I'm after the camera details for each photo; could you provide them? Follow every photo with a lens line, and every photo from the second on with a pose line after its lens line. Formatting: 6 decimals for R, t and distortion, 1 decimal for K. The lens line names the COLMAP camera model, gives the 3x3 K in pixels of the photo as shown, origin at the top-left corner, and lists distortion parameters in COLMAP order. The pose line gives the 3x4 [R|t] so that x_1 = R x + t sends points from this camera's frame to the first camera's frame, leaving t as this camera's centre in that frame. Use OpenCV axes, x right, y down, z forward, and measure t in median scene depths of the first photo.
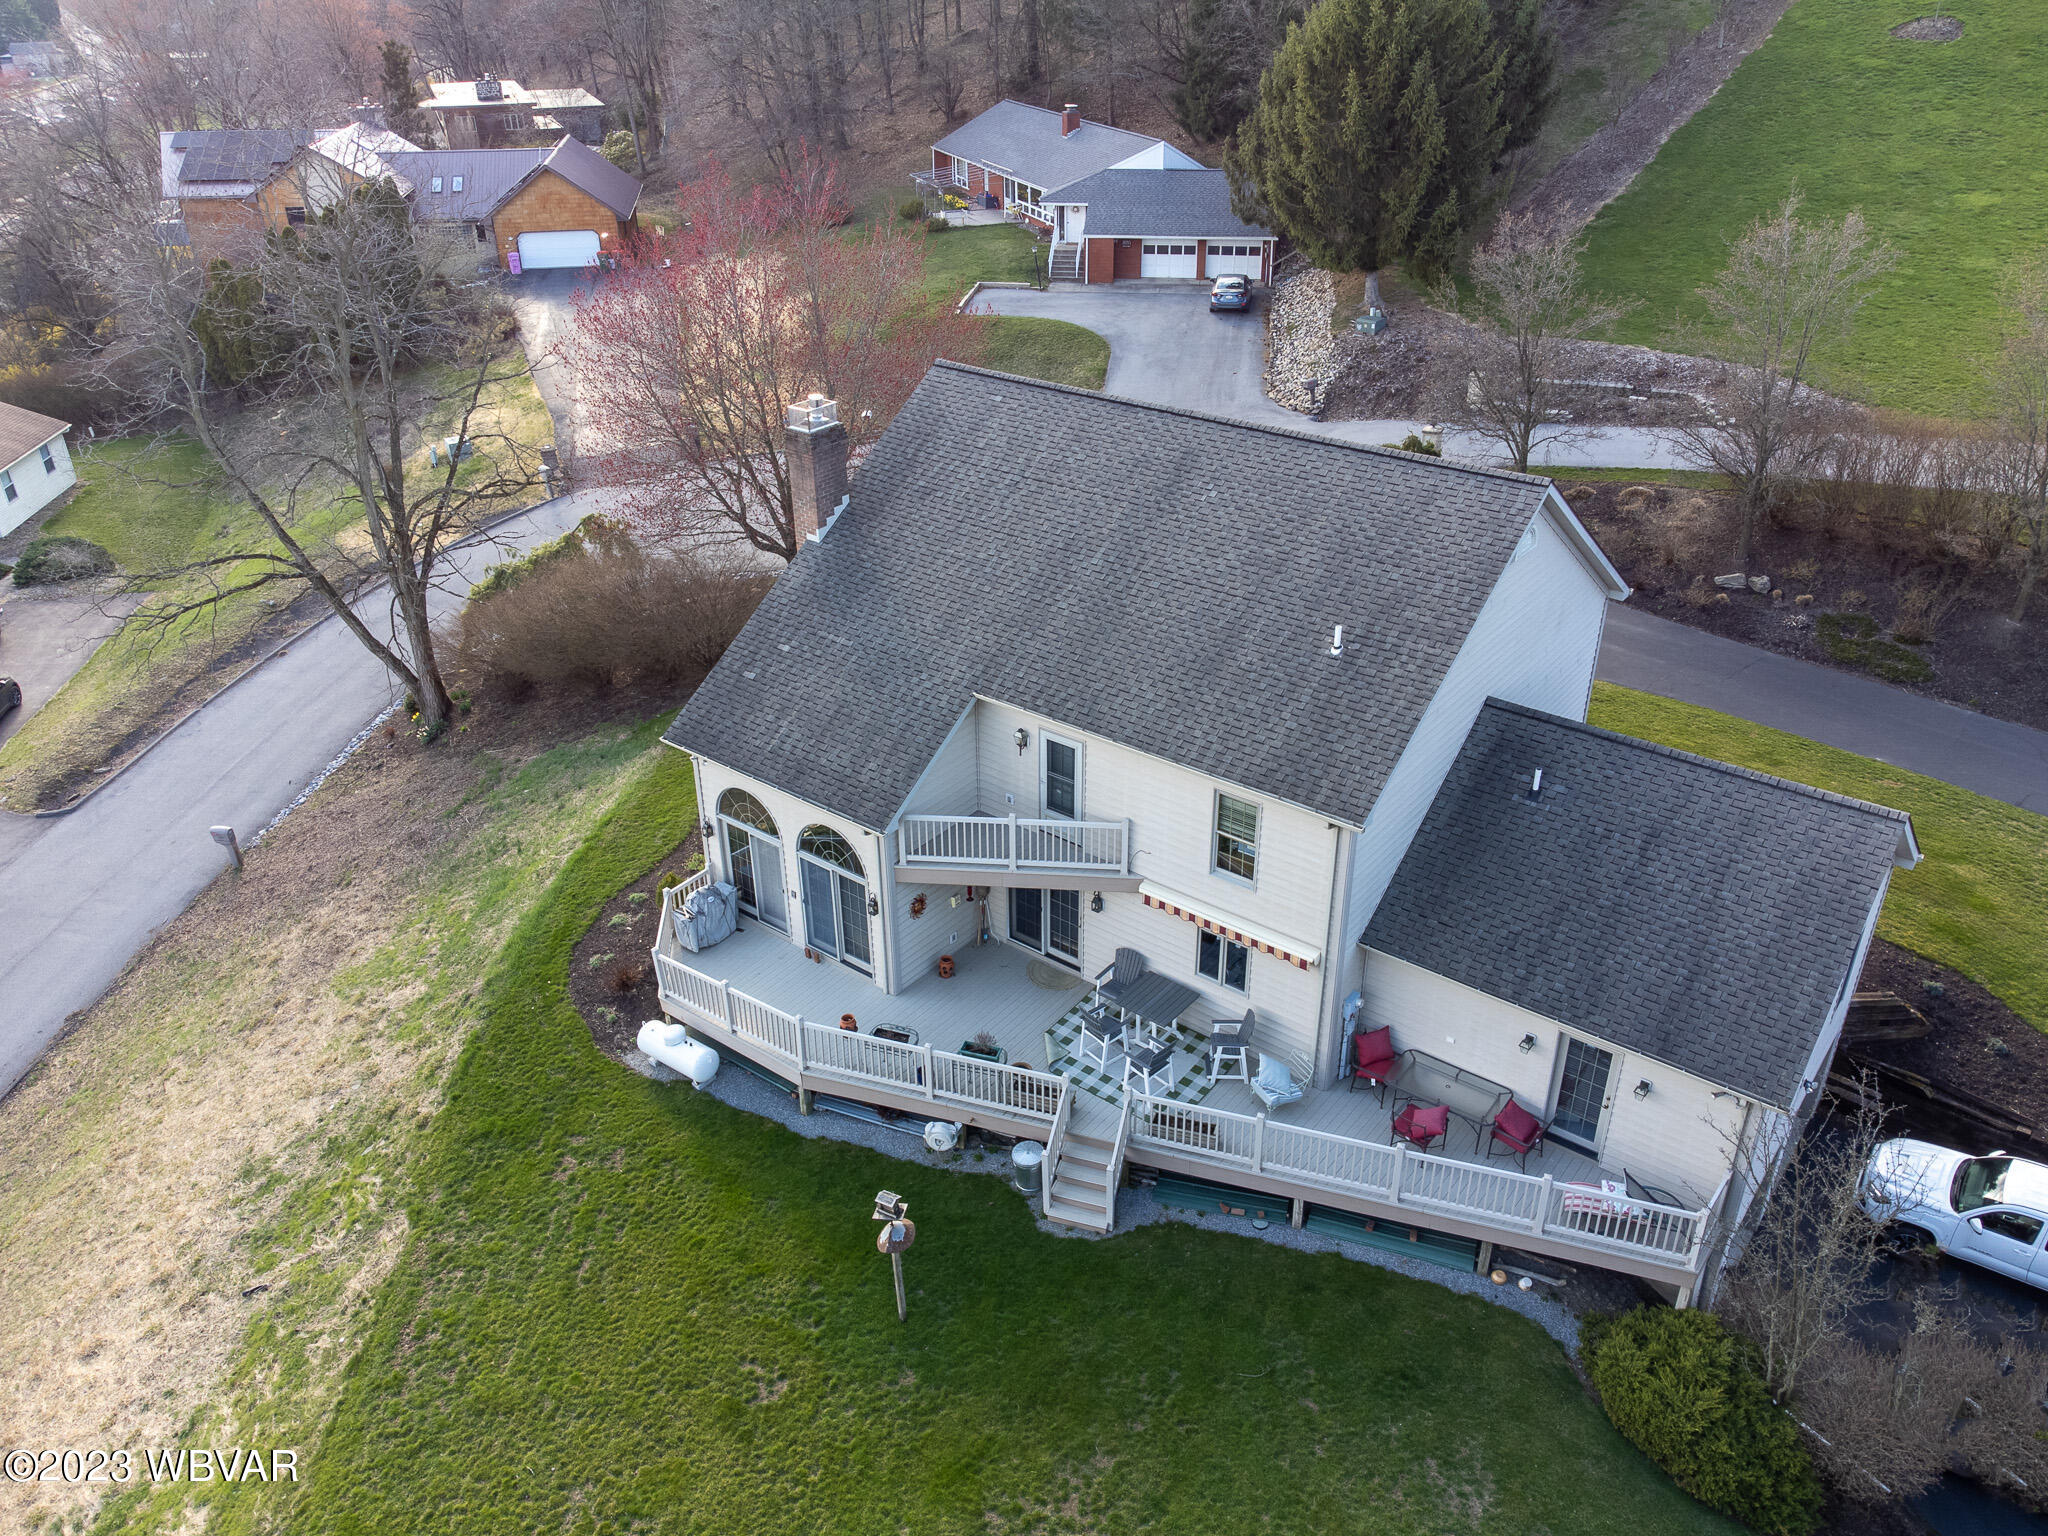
lens RADIAL K [[1529.6, 0, 1024.0], [0, 1529.6, 768.0], [0, 0, 1]] dist [0.081955, -0.143702]
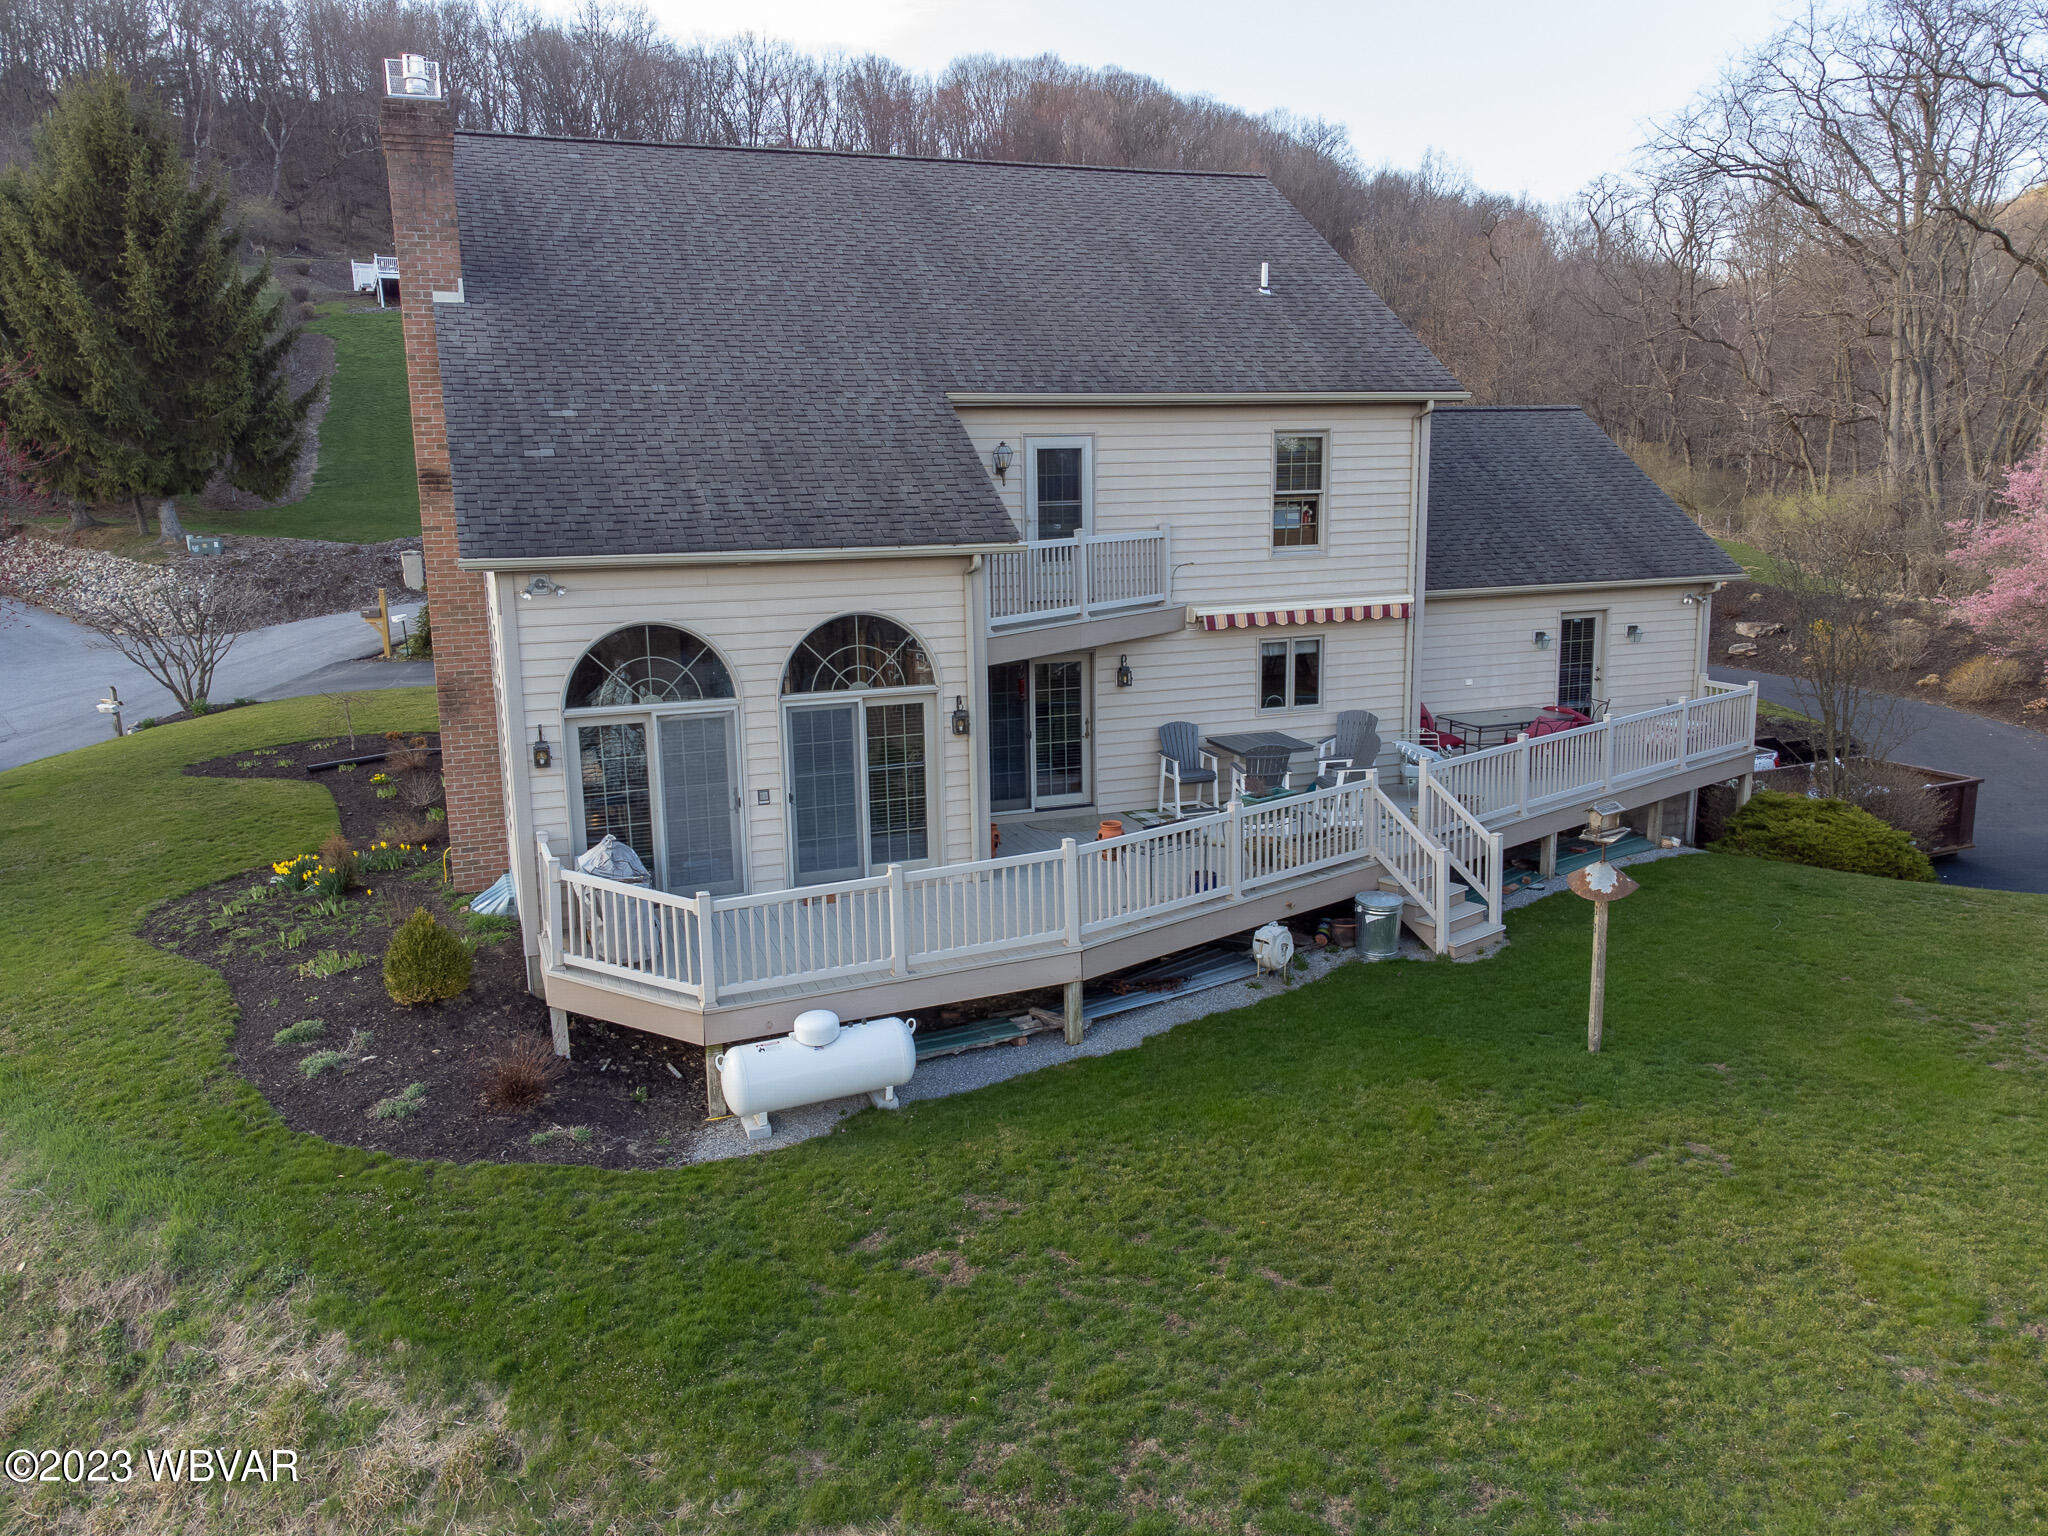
lens RADIAL K [[1532.1, 0, 1018.3], [0, 1532.1, 764.7], [0, 0, 1]] dist [0.035525, -0.006371]
pose [[0.516894, -0.163311, 0.840328, -0.622549], [0.426656, 0.900171, -0.087500, 0.174826], [-0.742149, 0.403759, 0.534970, 0.677604]]
